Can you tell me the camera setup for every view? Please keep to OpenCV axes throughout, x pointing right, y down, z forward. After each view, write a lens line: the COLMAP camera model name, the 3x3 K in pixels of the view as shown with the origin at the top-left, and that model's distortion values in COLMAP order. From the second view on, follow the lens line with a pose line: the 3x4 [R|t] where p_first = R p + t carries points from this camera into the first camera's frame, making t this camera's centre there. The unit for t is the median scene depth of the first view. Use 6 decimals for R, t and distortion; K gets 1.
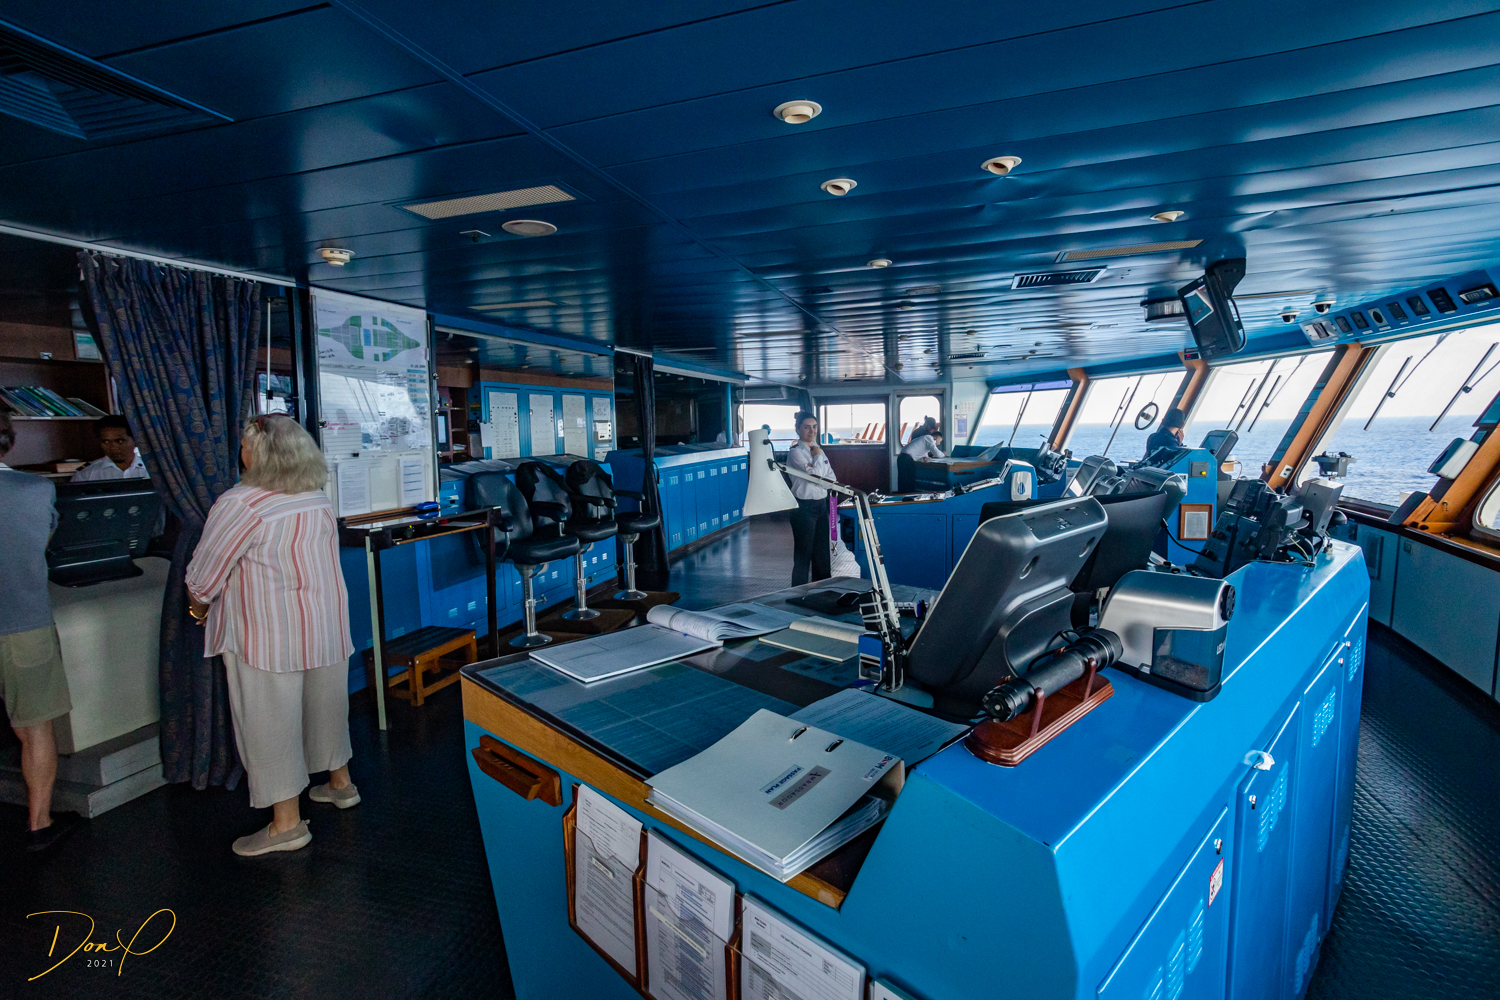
lens RADIAL K [[701.6, 0, 750.6], [0, 701.6, 515.0], [0, 0, 1]] dist [0.000265, 0.000802]
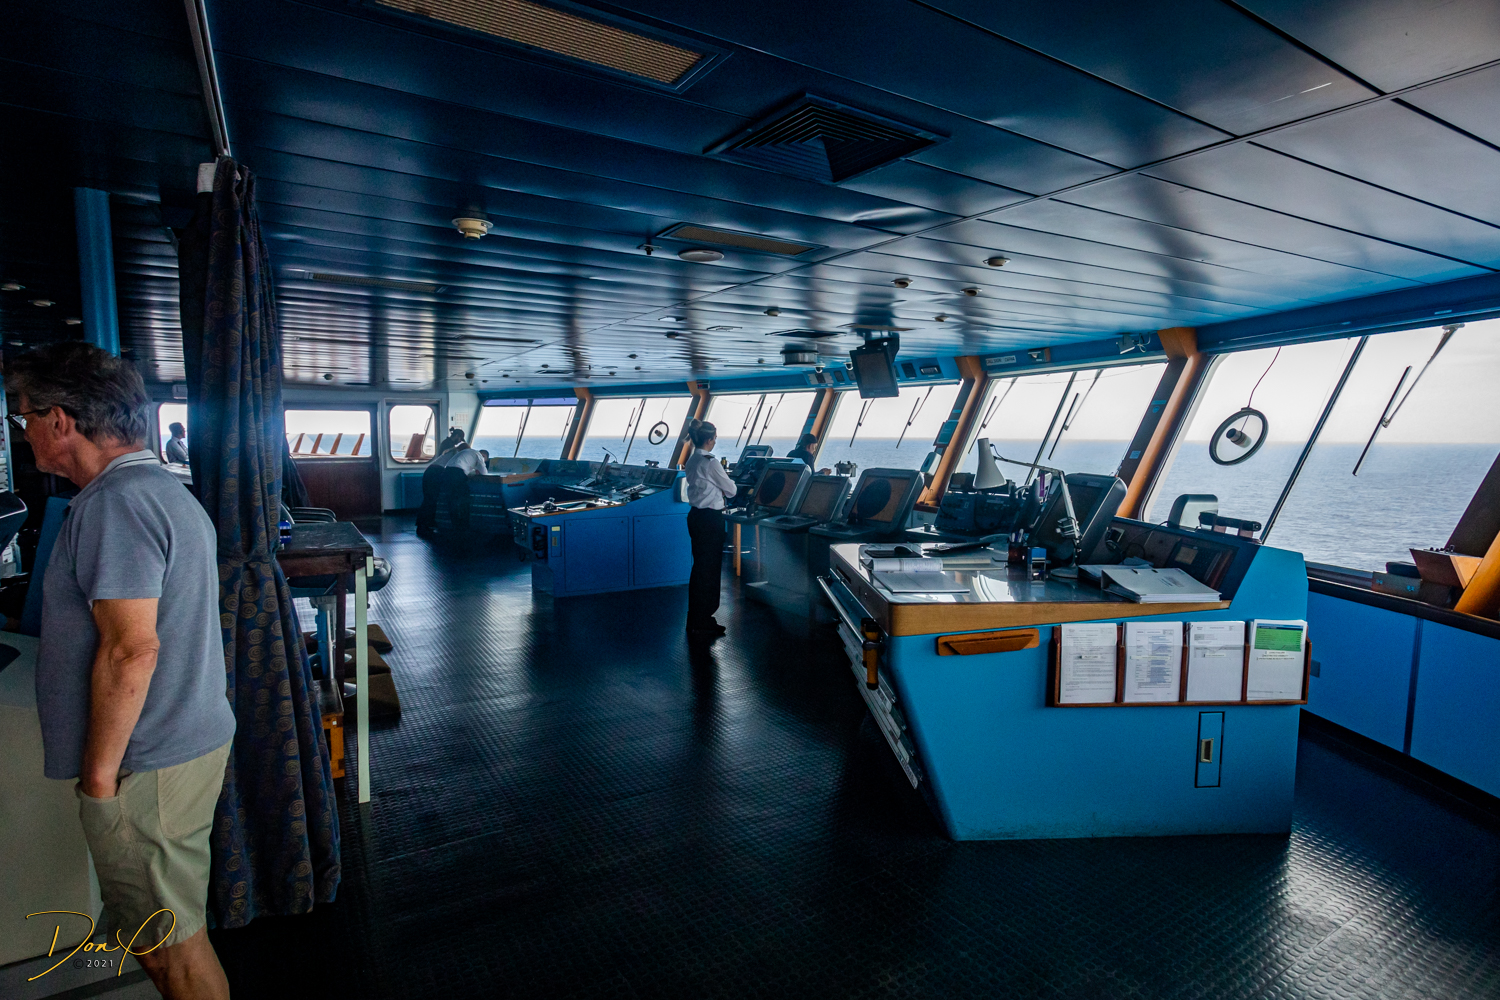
lens RADIAL K [[764.5, 0, 750.0], [0, 764.5, 500.0], [0, 0, 1]] dist [0.000980, 0.000306]
pose [[0.667176, -0.041768, 0.743728, -0.509813], [0.077843, 0.996869, -0.013847, 0.002809], [-0.740821, 0.067132, 0.668339, 0.049335]]
